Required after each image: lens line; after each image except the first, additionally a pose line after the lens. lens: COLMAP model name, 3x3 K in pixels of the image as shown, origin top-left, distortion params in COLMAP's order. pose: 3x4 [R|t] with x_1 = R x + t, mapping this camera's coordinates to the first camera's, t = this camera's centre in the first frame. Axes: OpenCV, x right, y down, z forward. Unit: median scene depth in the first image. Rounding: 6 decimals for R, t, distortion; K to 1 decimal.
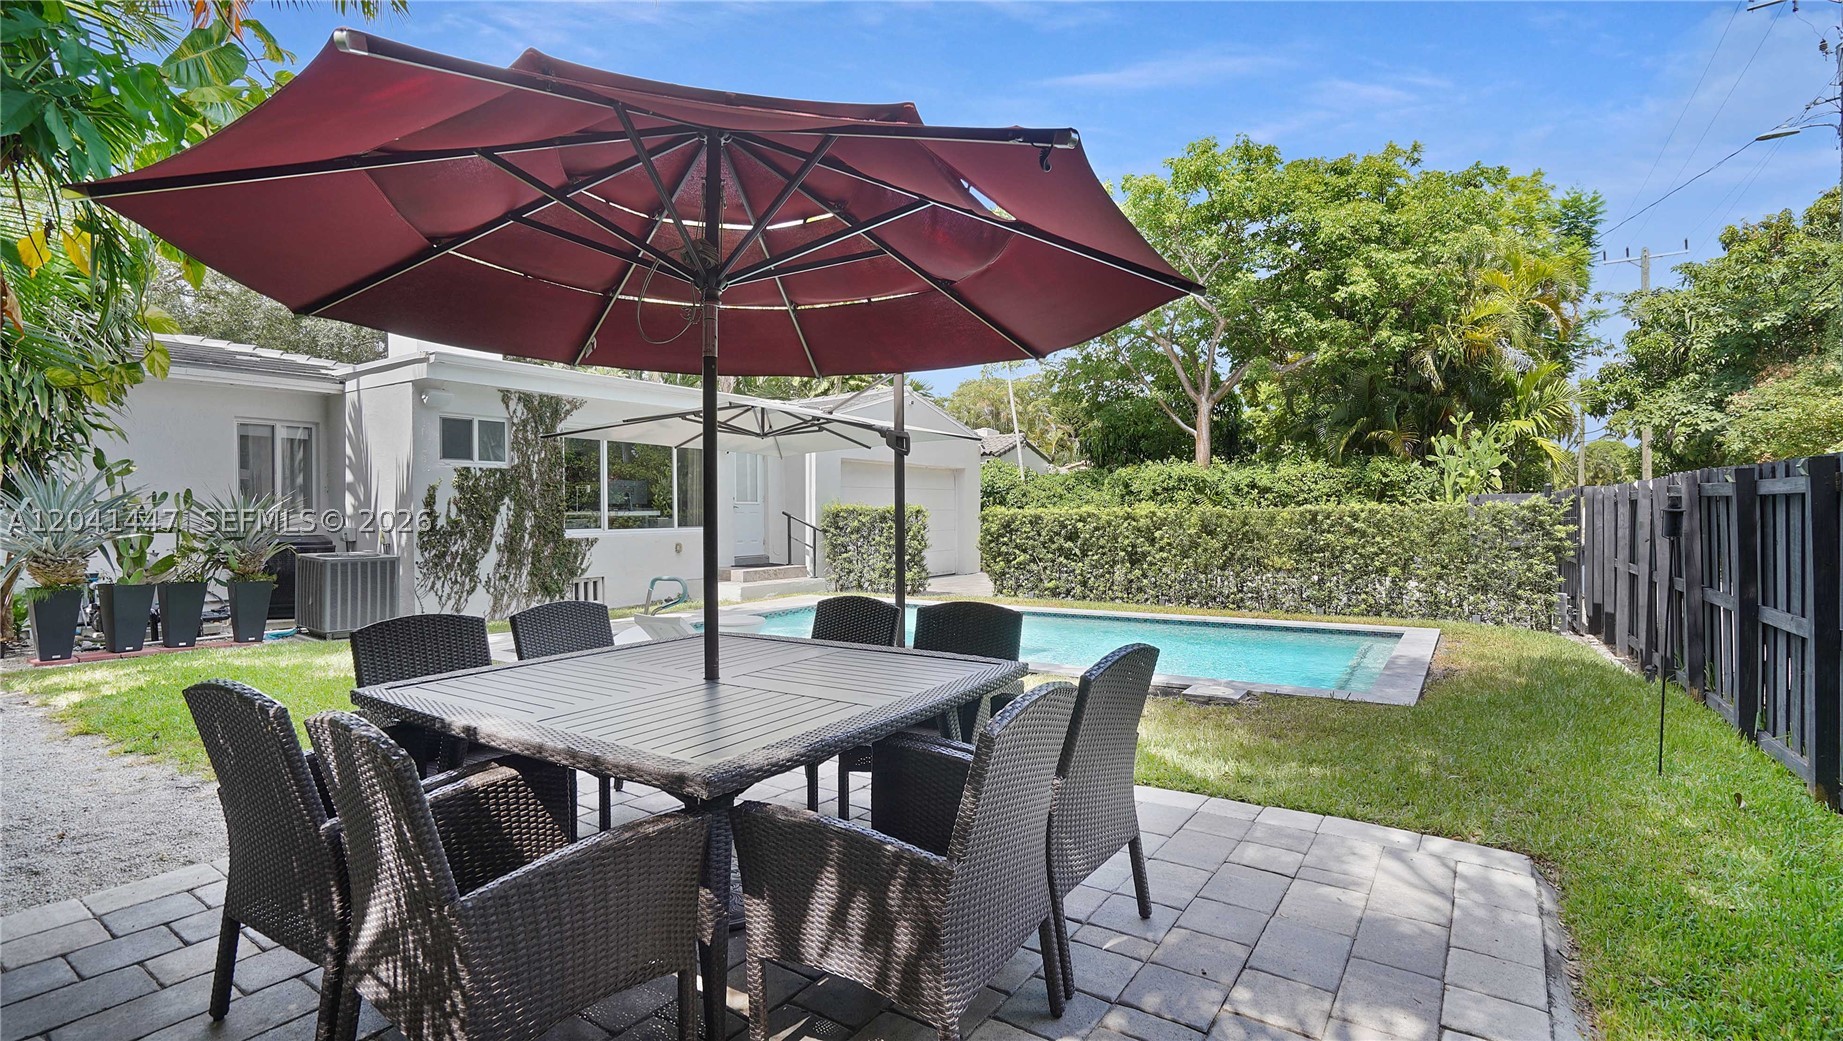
lens RADIAL K [[872.8, 0, 922.8], [0, 872.8, 511.5], [0, 0, 1]] dist [-0.043506, 0.012588]
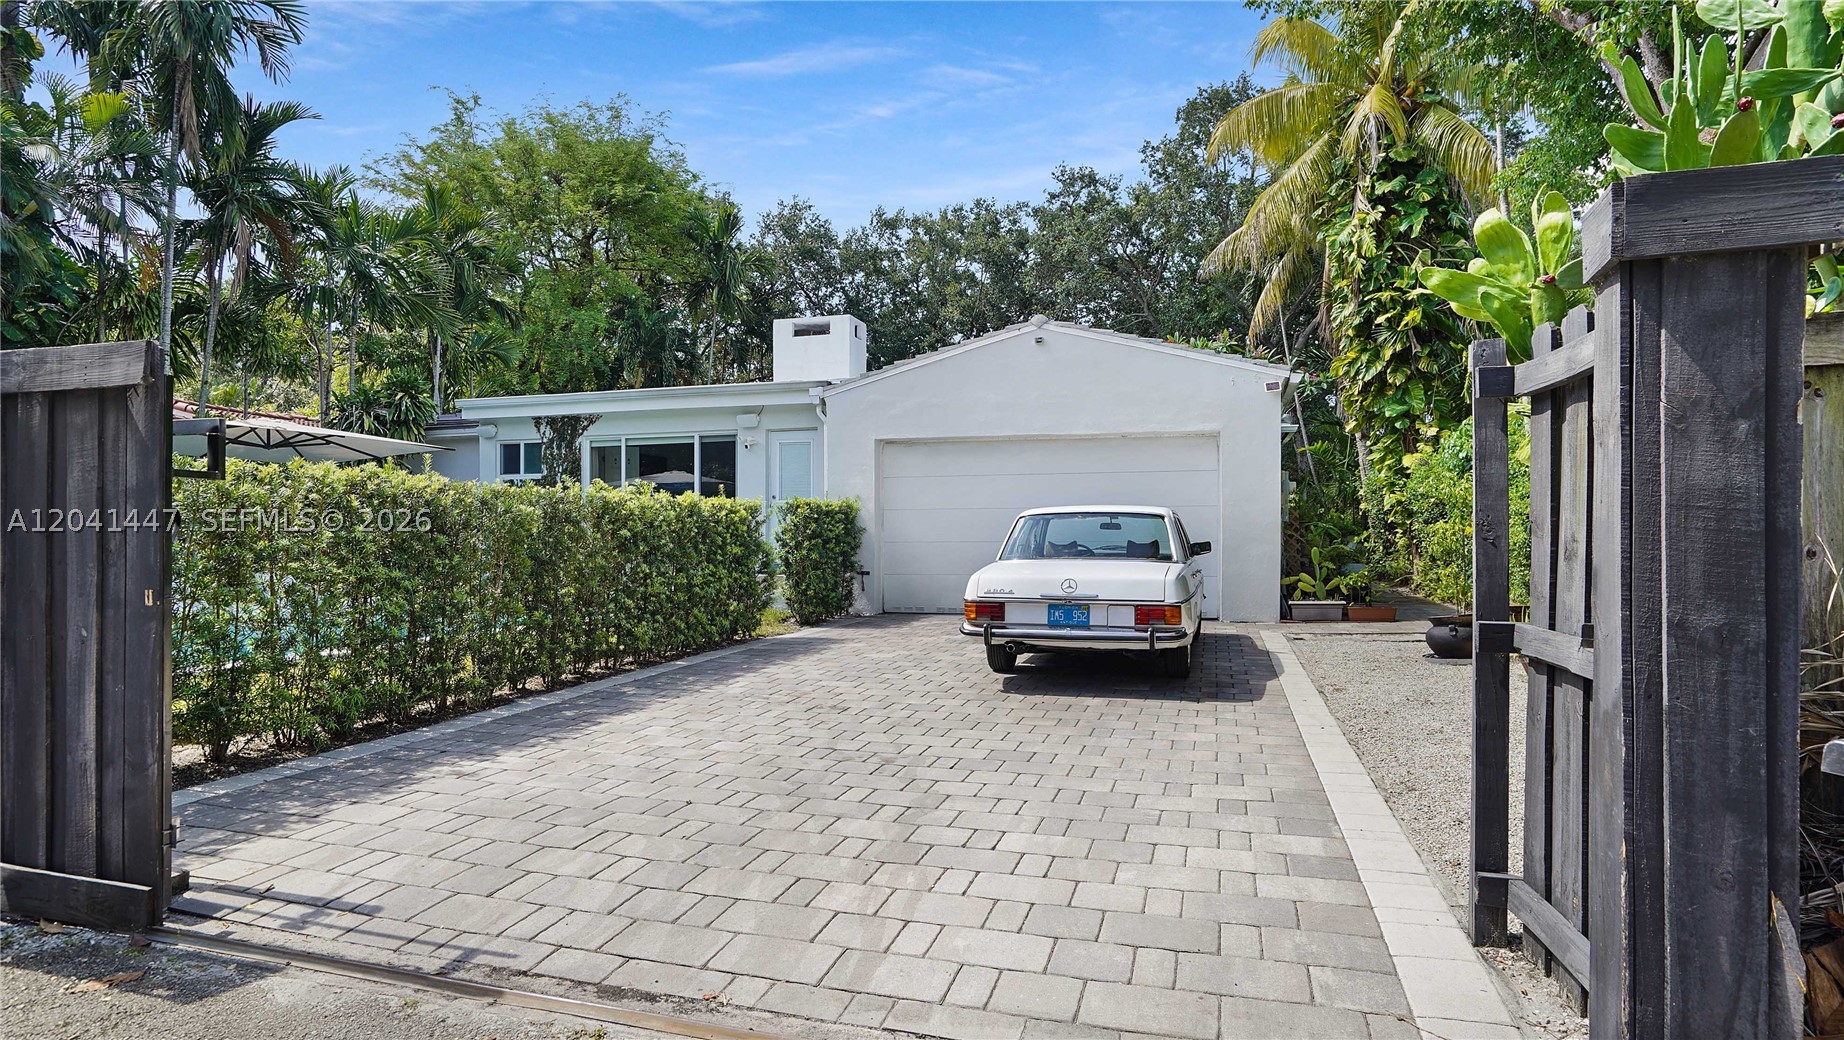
lens RADIAL K [[1006.6, 0, 922.1], [0, 1006.6, 529.8], [0, 0, 1]] dist [-0.021769, 0.001664]
pose [[0.275575, 0.004647, -0.961268, 1.084384], [0.001628, 0.999985, 0.005300, 0.017556], [0.961278, -0.003025, 0.275563, 1.131756]]
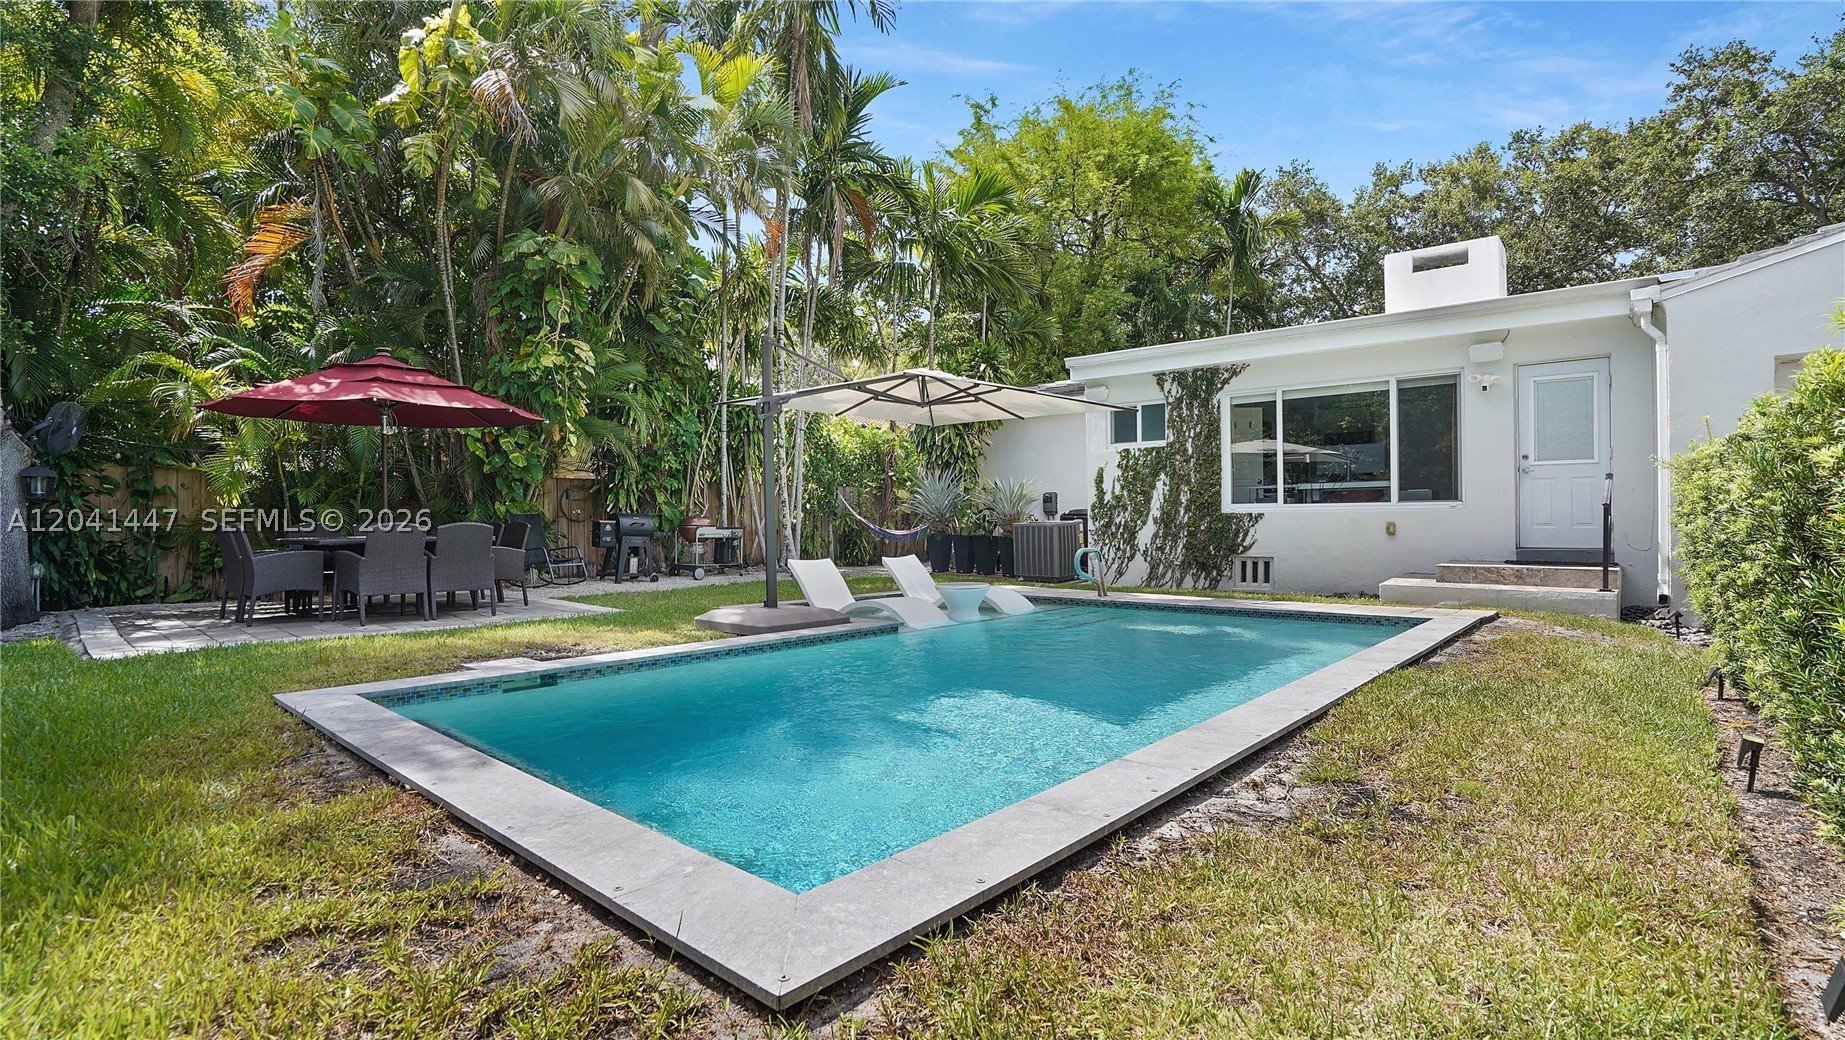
lens RADIAL K [[873.7, 0, 904.3], [0, 873.7, 513.6], [0, 0, 1]] dist [-0.043506, 0.012588]
pose [[-0.148829, -0.000509, -0.988863, 0.626691], [0.005742, 0.999983, -0.001378, 0.032648], [0.988846, -0.005883, -0.148823, 0.842141]]
